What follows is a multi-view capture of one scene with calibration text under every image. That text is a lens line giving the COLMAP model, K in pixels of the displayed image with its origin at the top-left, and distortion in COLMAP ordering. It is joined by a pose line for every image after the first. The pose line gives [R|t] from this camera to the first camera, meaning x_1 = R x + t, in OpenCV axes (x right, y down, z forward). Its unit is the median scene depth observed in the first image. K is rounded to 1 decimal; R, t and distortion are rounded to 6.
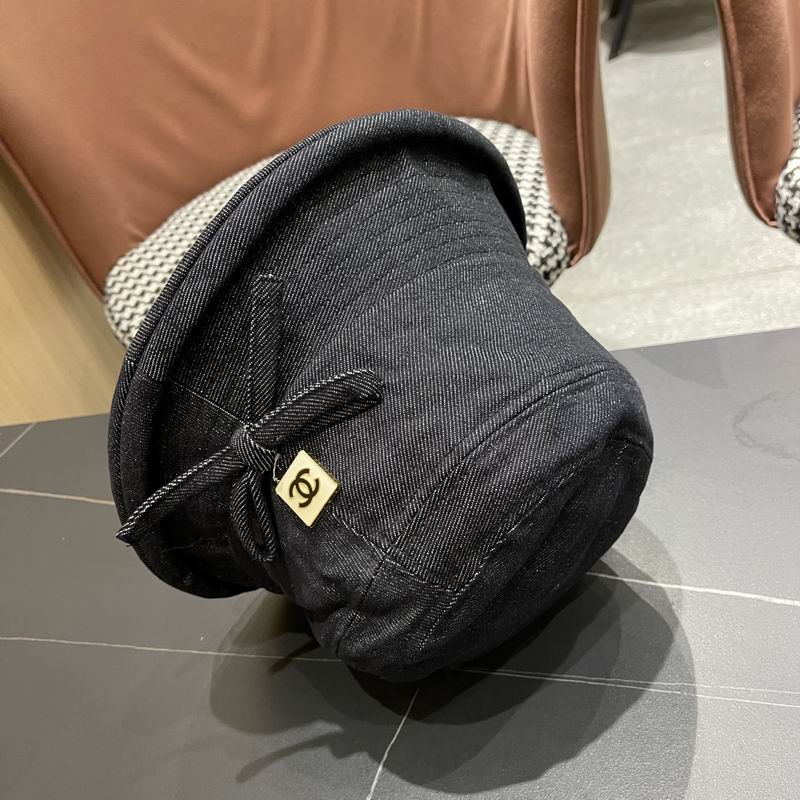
lens RADIAL K [[829.1, 0, 399.7], [0, 829.1, 410.5], [0, 0, 1]] dist [0.016112, 0.000000]
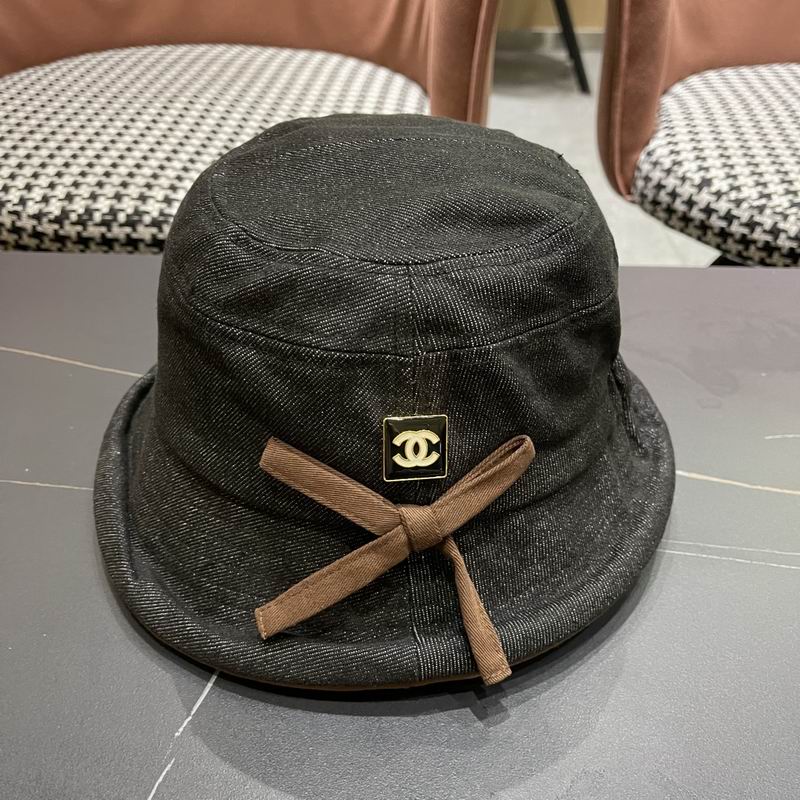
lens RADIAL K [[829.1, 0, 403.3], [0, 829.1, 409.8], [0, 0, 1]] dist [0.016112, 0.000000]
pose [[0.952424, 0.142288, 0.269524, -0.071257], [-0.130872, 0.989584, -0.059959, 0.138301], [-0.275248, 0.021833, 0.961125, 0.057683]]
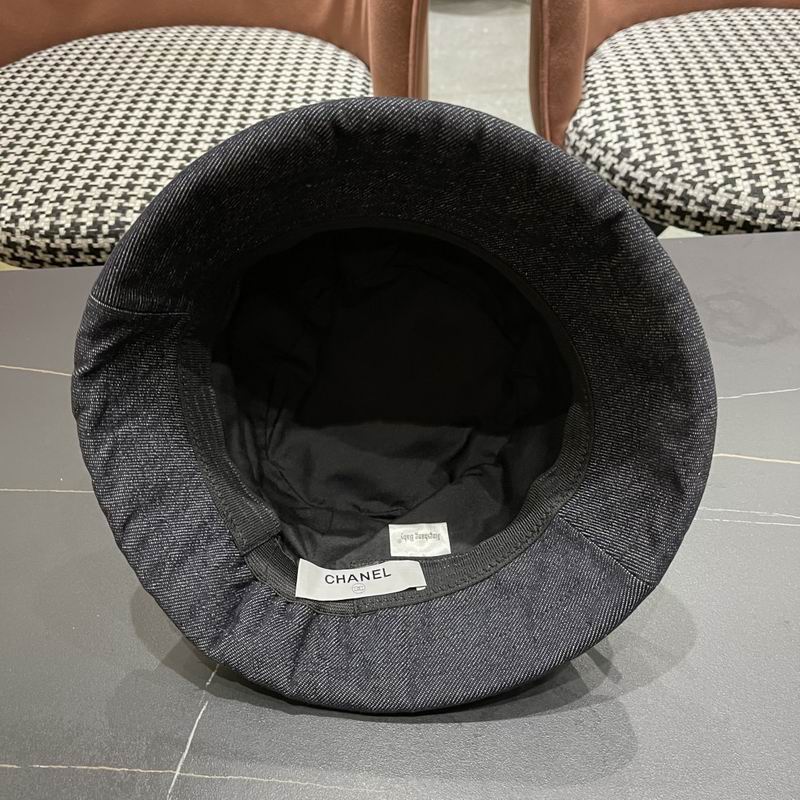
lens RADIAL K [[829.1, 0, 395.2], [0, 829.1, 398.6], [0, 0, 1]] dist [0.016112, 0.000000]
pose [[0.956406, 0.044416, 0.288643, -0.091909], [-0.058118, 0.997545, 0.039071, 0.070353], [-0.286199, -0.054143, 0.956639, -0.066044]]
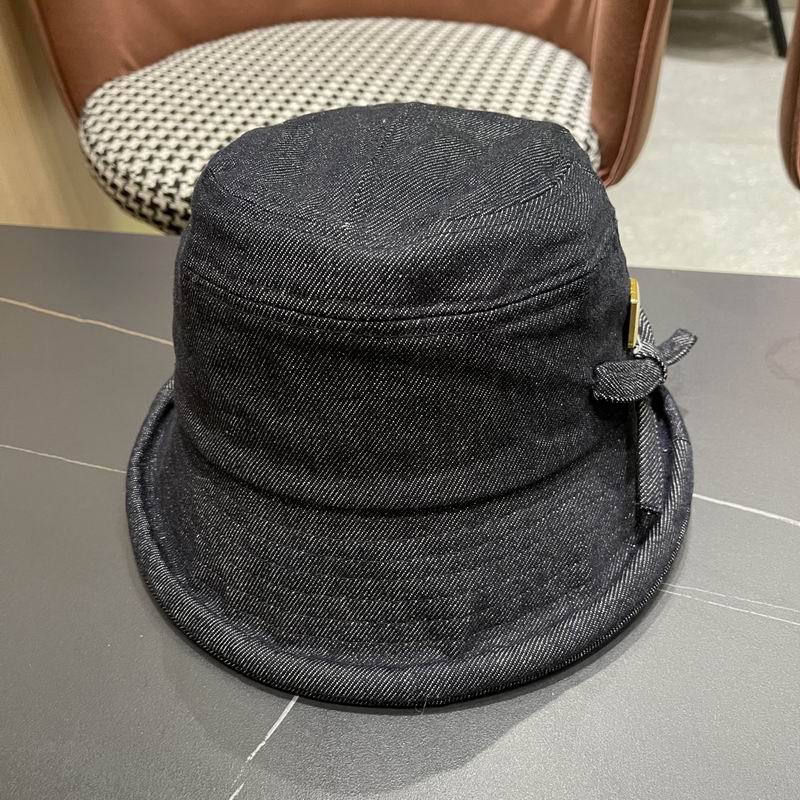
lens RADIAL K [[829.1, 0, 406.0], [0, 829.1, 412.8], [0, 0, 1]] dist [0.016112, 0.000000]
pose [[0.973654, 0.204975, 0.099919, -0.046136], [-0.207860, 0.977969, 0.019260, 0.096645], [-0.093770, -0.039522, 0.994809, 0.073755]]
